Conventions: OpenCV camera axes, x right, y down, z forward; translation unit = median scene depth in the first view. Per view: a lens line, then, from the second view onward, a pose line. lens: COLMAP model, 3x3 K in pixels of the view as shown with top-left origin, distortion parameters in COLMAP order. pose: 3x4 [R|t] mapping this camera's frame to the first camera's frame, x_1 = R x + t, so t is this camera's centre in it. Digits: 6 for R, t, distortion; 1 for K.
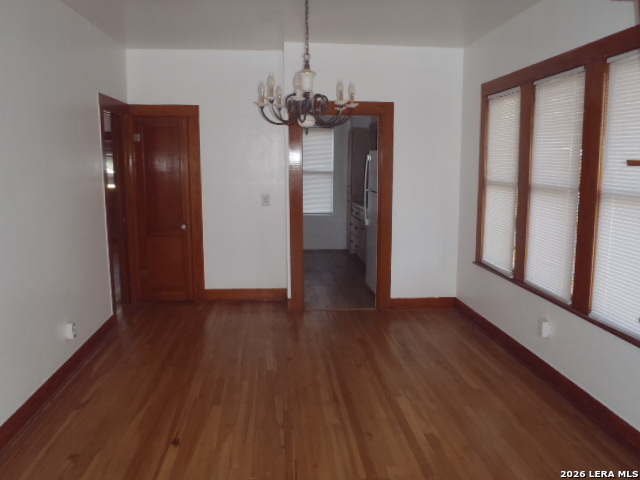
lens RADIAL K [[546.4, 0, 318.7], [0, 546.4, 237.5], [0, 0, 1]] dist [-0.071619, 0.073645]
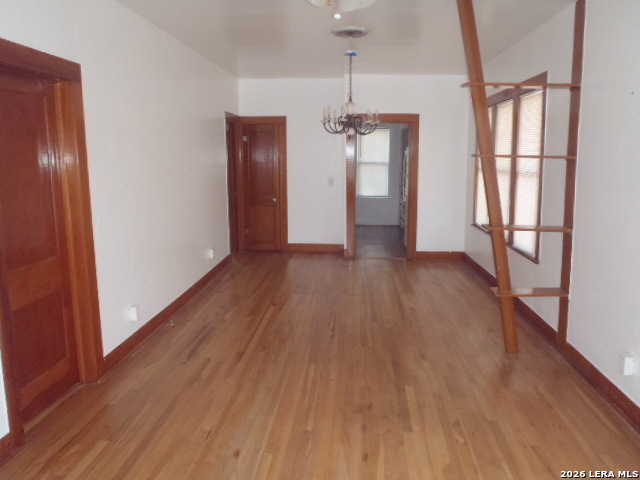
lens RADIAL K [[546.4, 0, 318.7], [0, 546.4, 237.5], [0, 0, 1]] dist [-0.071619, 0.073645]
pose [[0.989813, 0.021348, -0.140764, 0.080895], [-0.019814, 0.999728, 0.012290, 0.064721], [0.140989, -0.009376, 0.989967, -0.455676]]
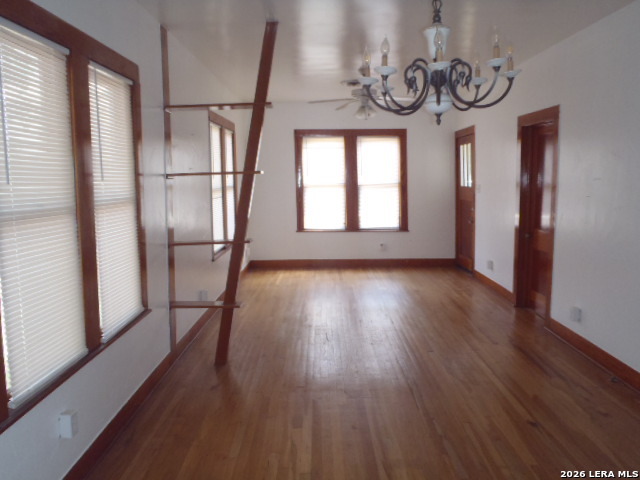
lens RADIAL K [[546.4, 0, 318.7], [0, 546.4, 237.5], [0, 0, 1]] dist [-0.071619, 0.073645]
pose [[-0.996756, -0.003280, 0.080418, 0.044206], [0.016897, 0.968374, 0.248929, -0.143689], [-0.078691, 0.249480, -0.965177, 1.074183]]
